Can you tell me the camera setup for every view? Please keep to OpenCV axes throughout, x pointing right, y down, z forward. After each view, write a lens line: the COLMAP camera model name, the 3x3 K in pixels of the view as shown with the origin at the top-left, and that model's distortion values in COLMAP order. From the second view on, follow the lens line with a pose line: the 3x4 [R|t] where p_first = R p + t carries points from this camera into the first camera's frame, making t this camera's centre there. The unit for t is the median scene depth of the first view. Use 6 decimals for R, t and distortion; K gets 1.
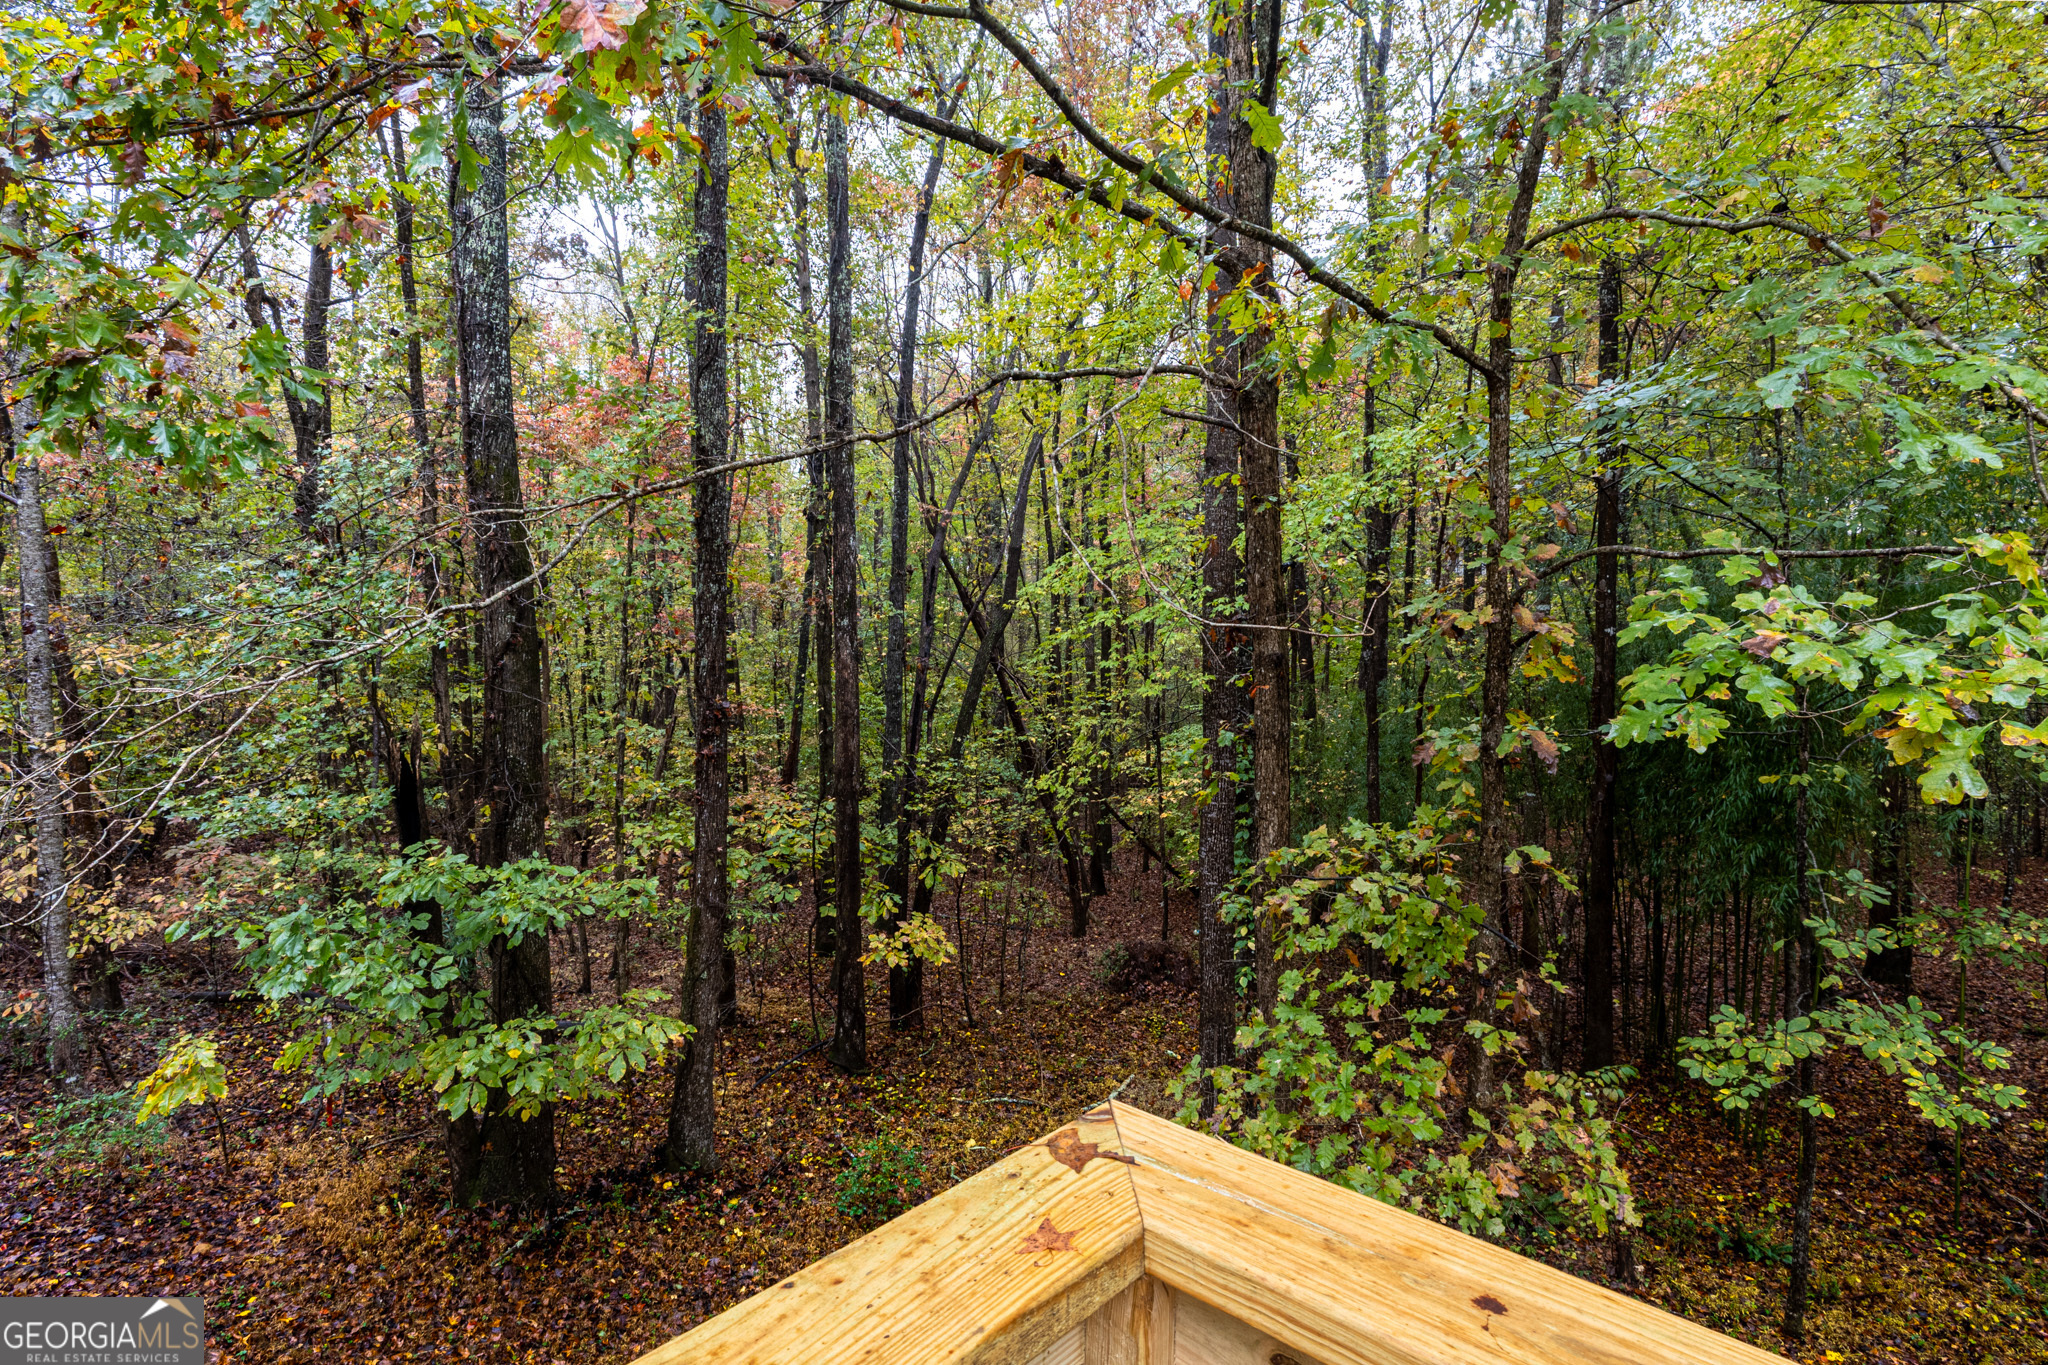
lens RADIAL K [[1039.8, 0, 1024.0], [0, 1039.8, 682.5], [0, 0, 1]] dist [-0.002767, 0.000270]
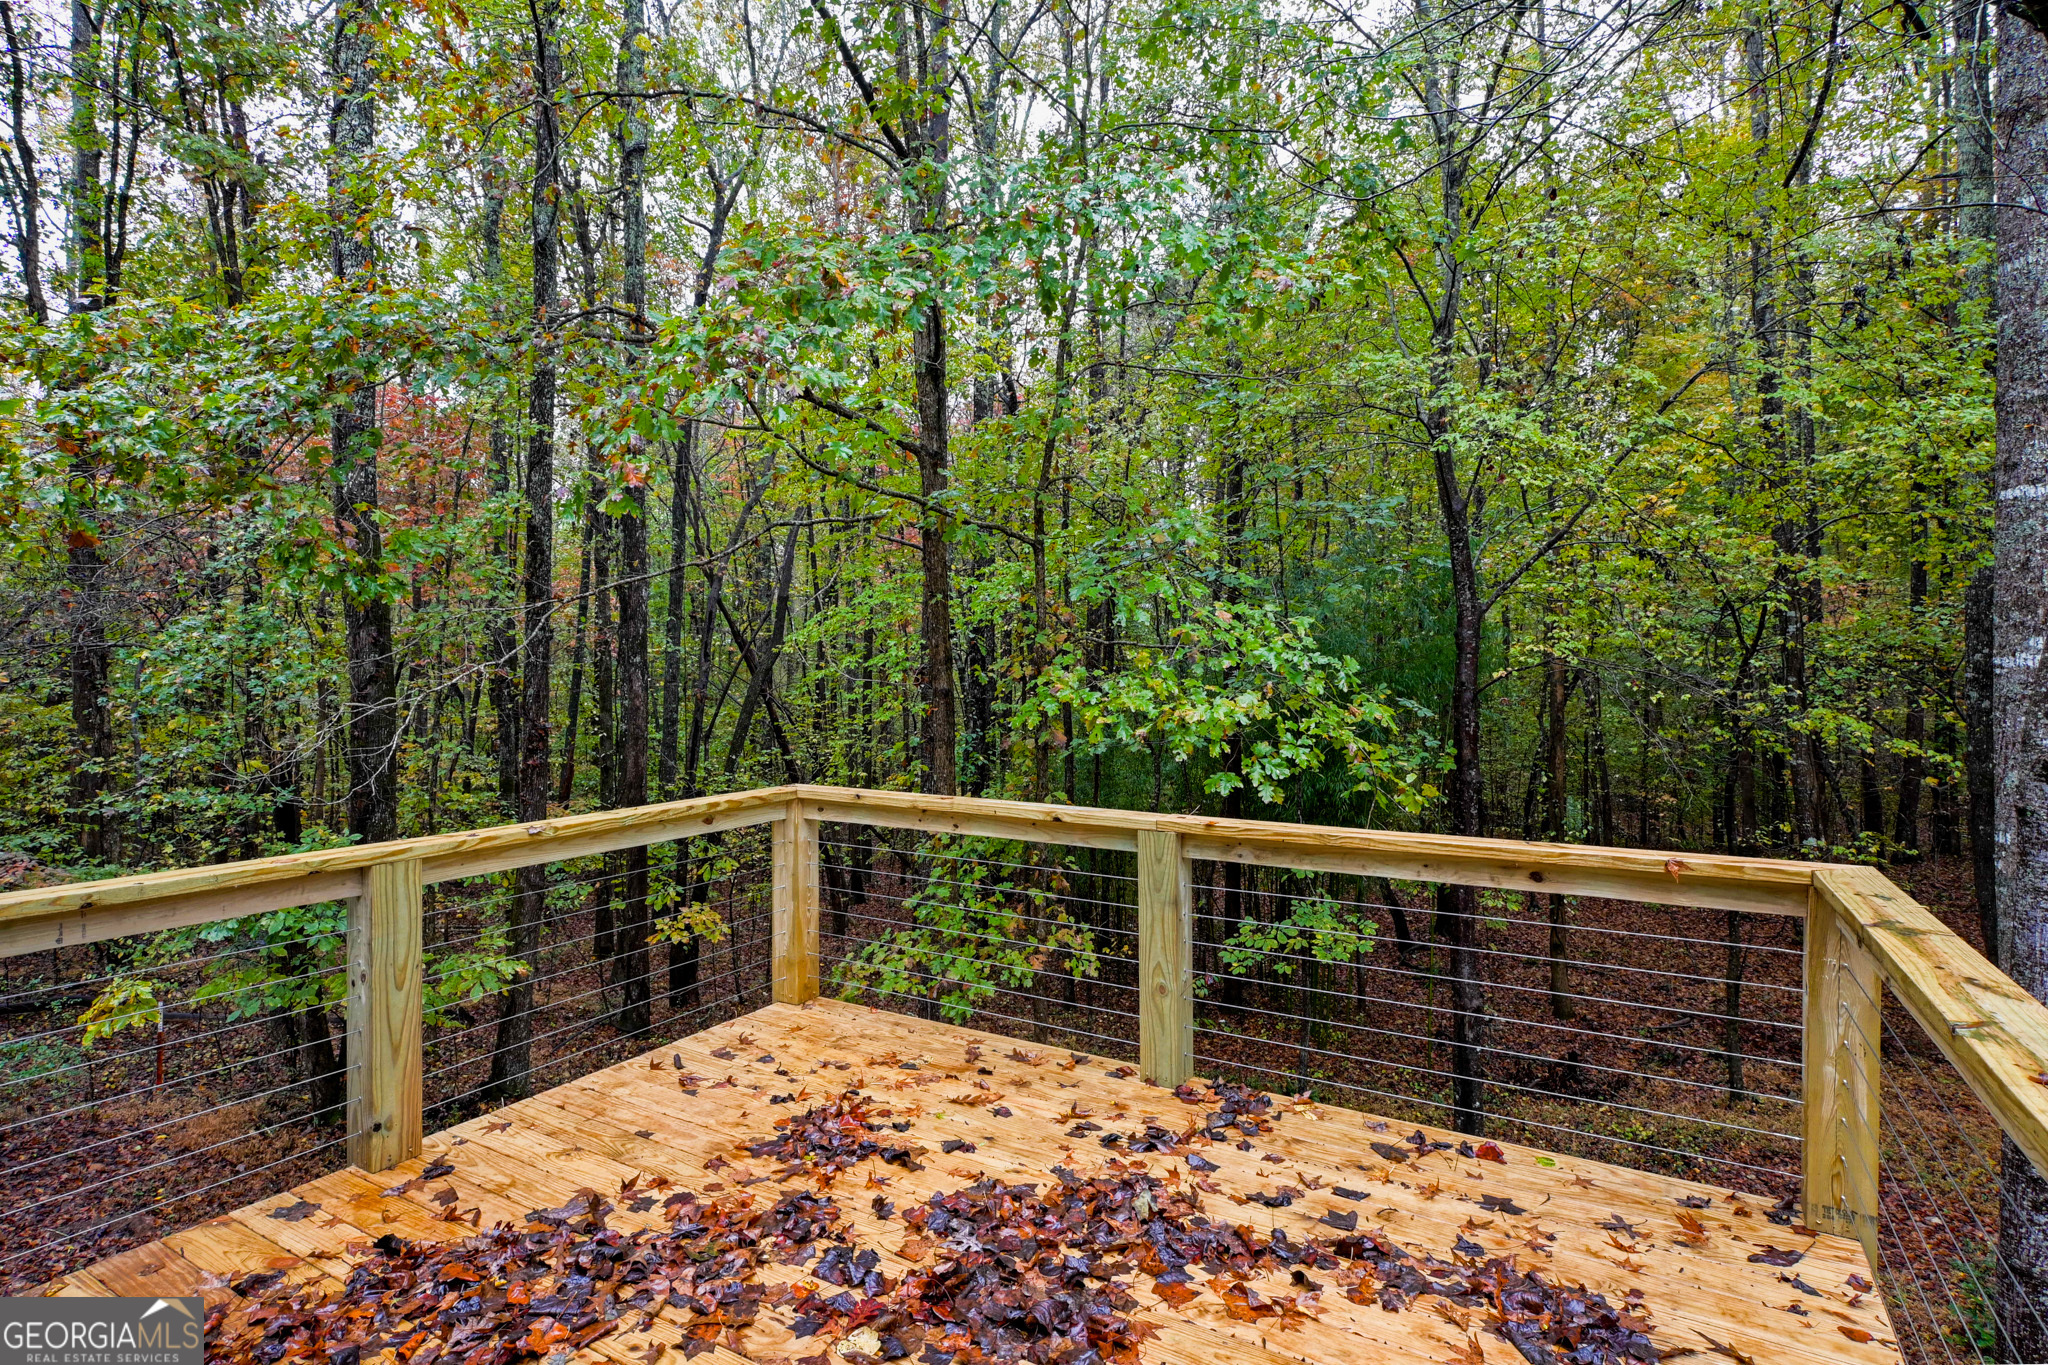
lens RADIAL K [[1039.8, 0, 1024.0], [0, 1039.8, 682.5], [0, 0, 1]] dist [-0.002767, 0.000270]
pose [[0.976355, 0.007226, 0.216052, 0.005741], [-0.000517, 0.999516, -0.031090, 0.005617], [-0.216172, 0.030243, 0.975887, -0.262813]]
